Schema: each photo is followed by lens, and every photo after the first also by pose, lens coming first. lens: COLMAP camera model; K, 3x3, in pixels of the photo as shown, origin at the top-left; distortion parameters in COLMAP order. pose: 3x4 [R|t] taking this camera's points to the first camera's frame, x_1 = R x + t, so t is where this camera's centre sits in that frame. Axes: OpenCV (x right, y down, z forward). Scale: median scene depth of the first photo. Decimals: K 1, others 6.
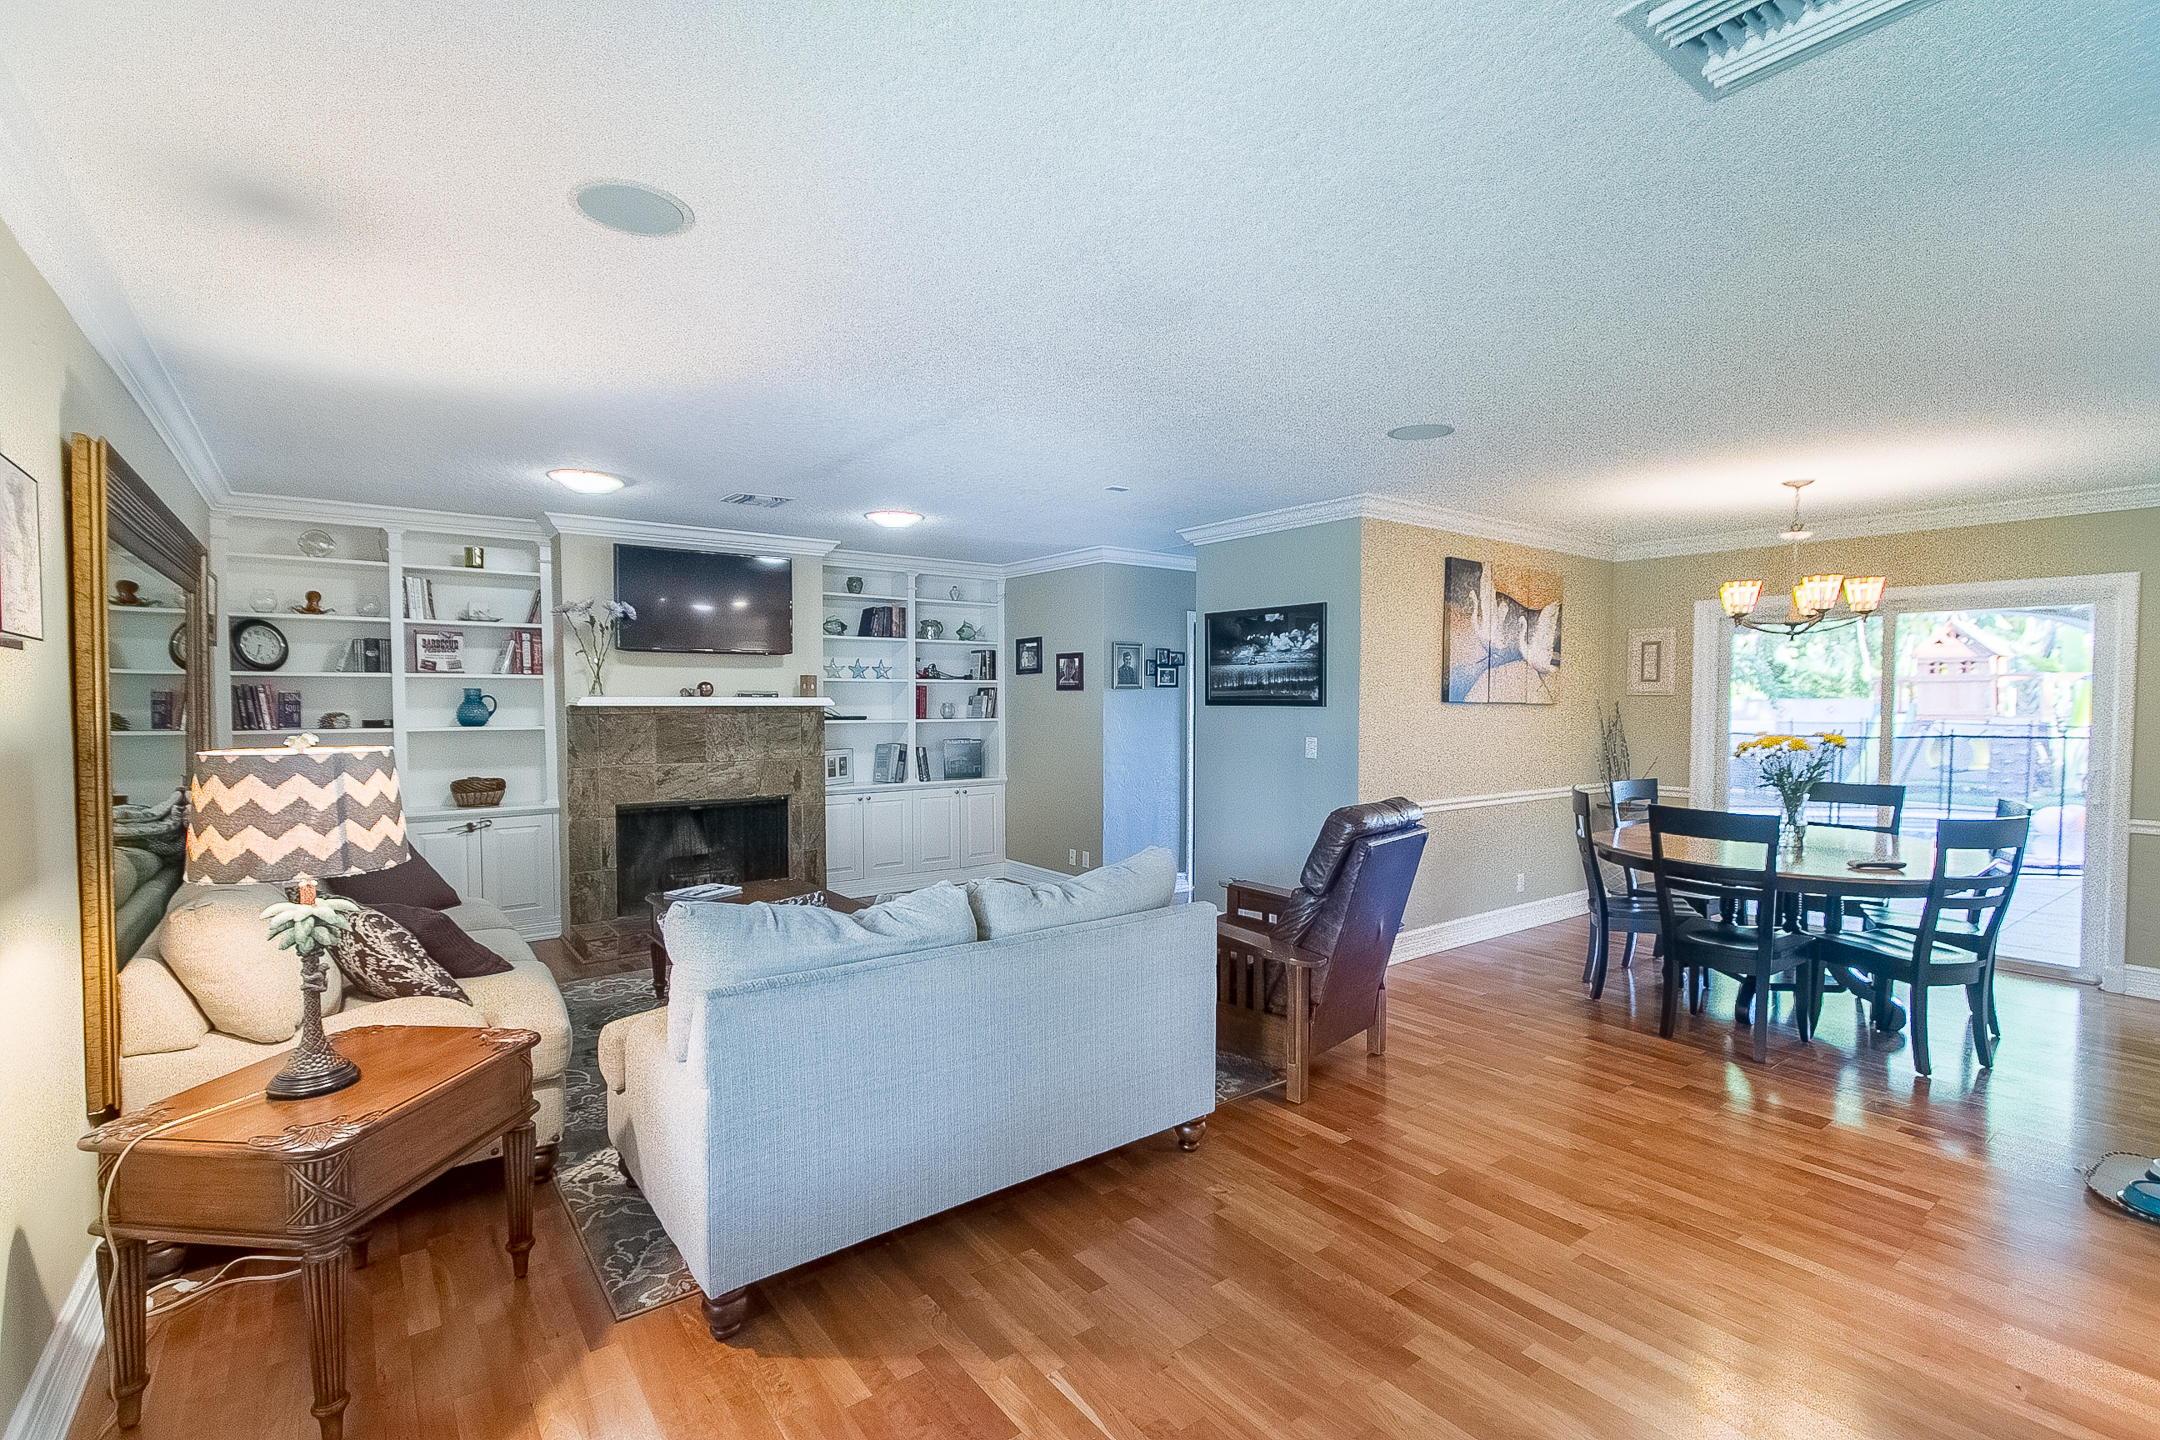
lens RADIAL K [[979.0, 0, 1078.4], [0, 979.0, 739.6], [0, 0, 1]] dist [0.000359, -0.000267]
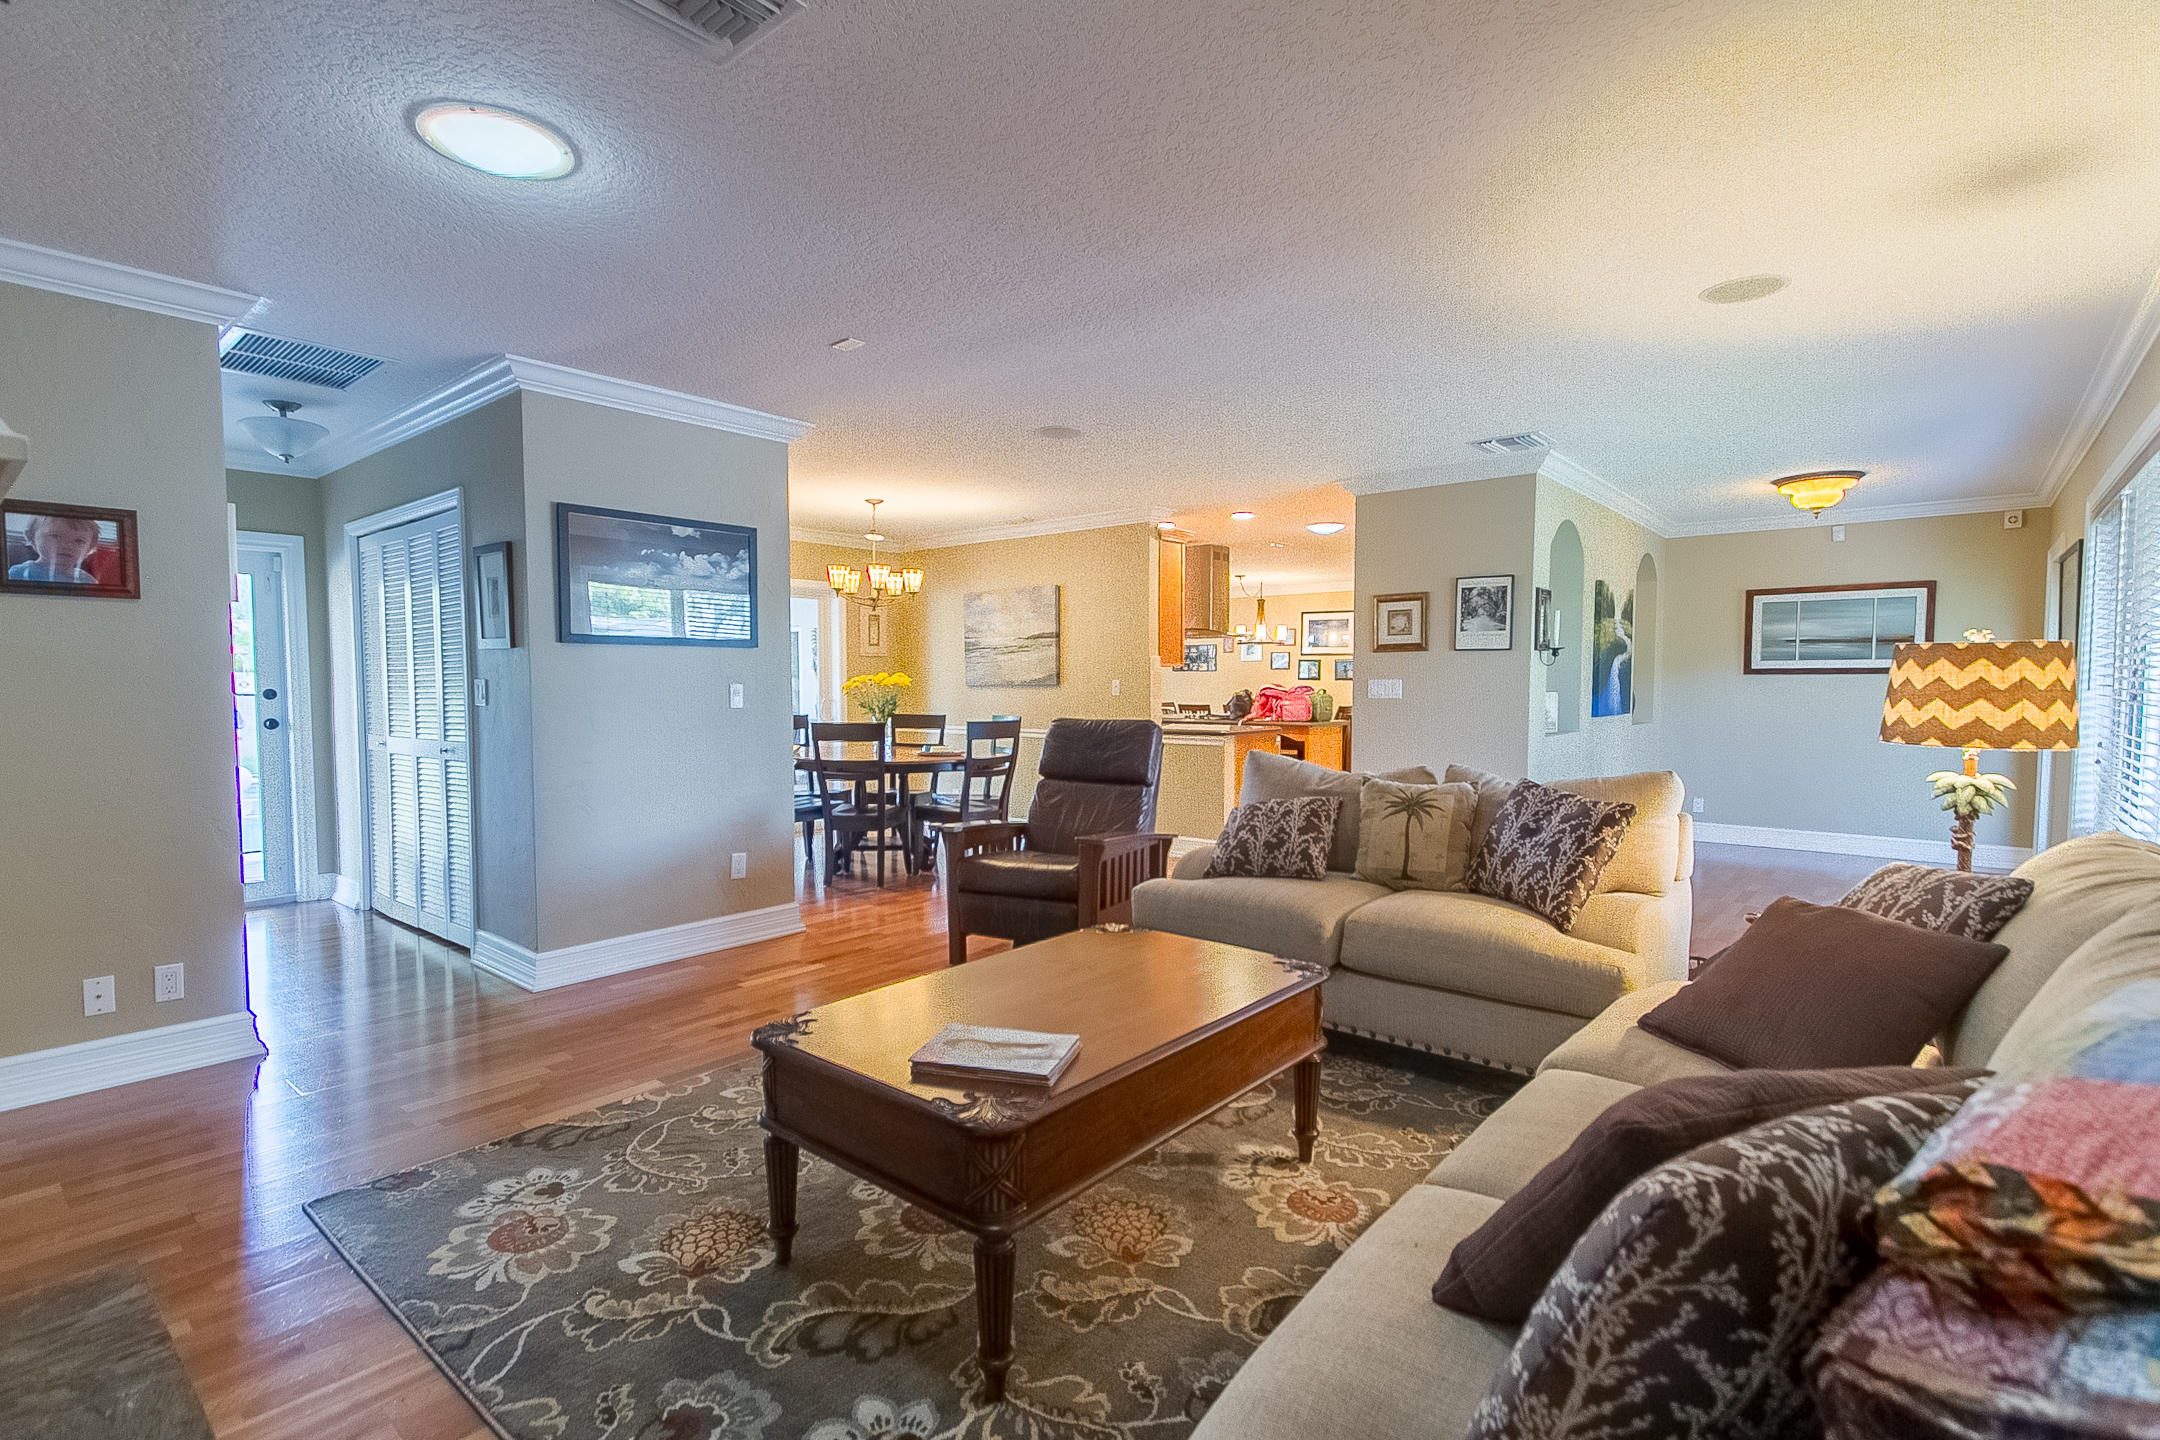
lens RADIAL K [[1029.6, 0, 1081.9], [0, 1029.6, 742.2], [0, 0, 1]] dist [-0.004973, -0.000942]
pose [[-0.203151, -0.055602, 0.977567, -0.645791], [0.039752, 0.997095, 0.064974, 0.002655], [-0.978340, 0.052060, -0.200351, 0.811945]]
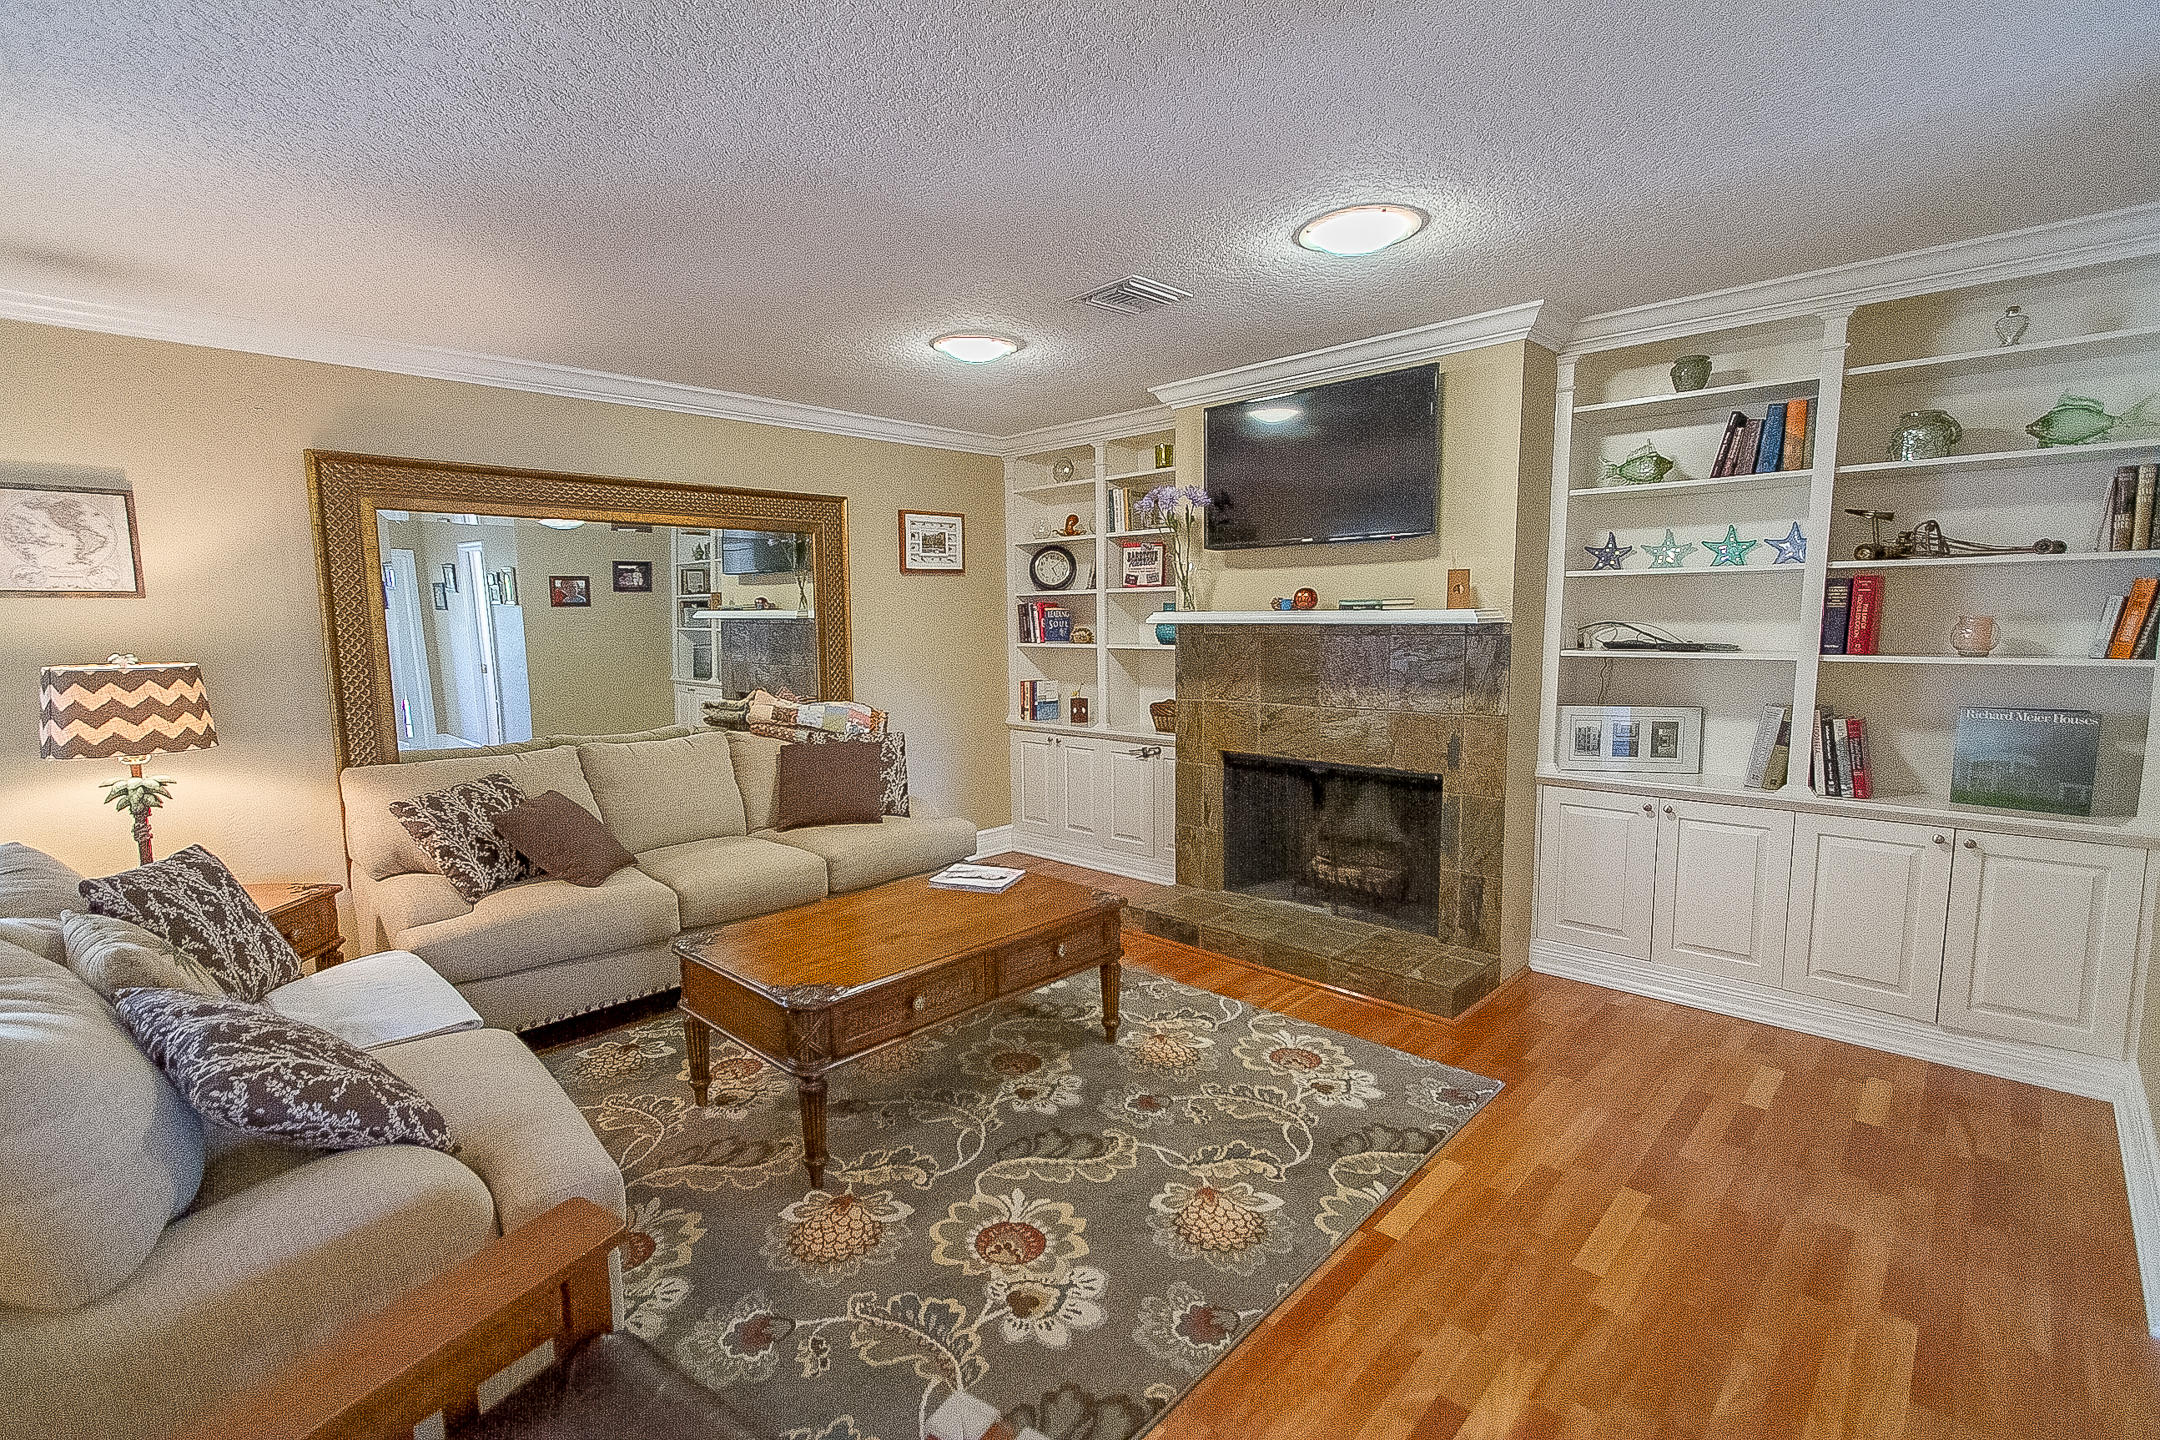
lens RADIAL K [[983.6, 0, 1078.2], [0, 983.6, 732.6], [0, 0, 1]] dist [0.000706, -0.000872]
pose [[0.142191, 0.118976, -0.982663, 0.278649], [-0.026894, 0.992848, 0.116318, -0.035069], [0.989474, 0.009889, 0.144374, 0.755378]]
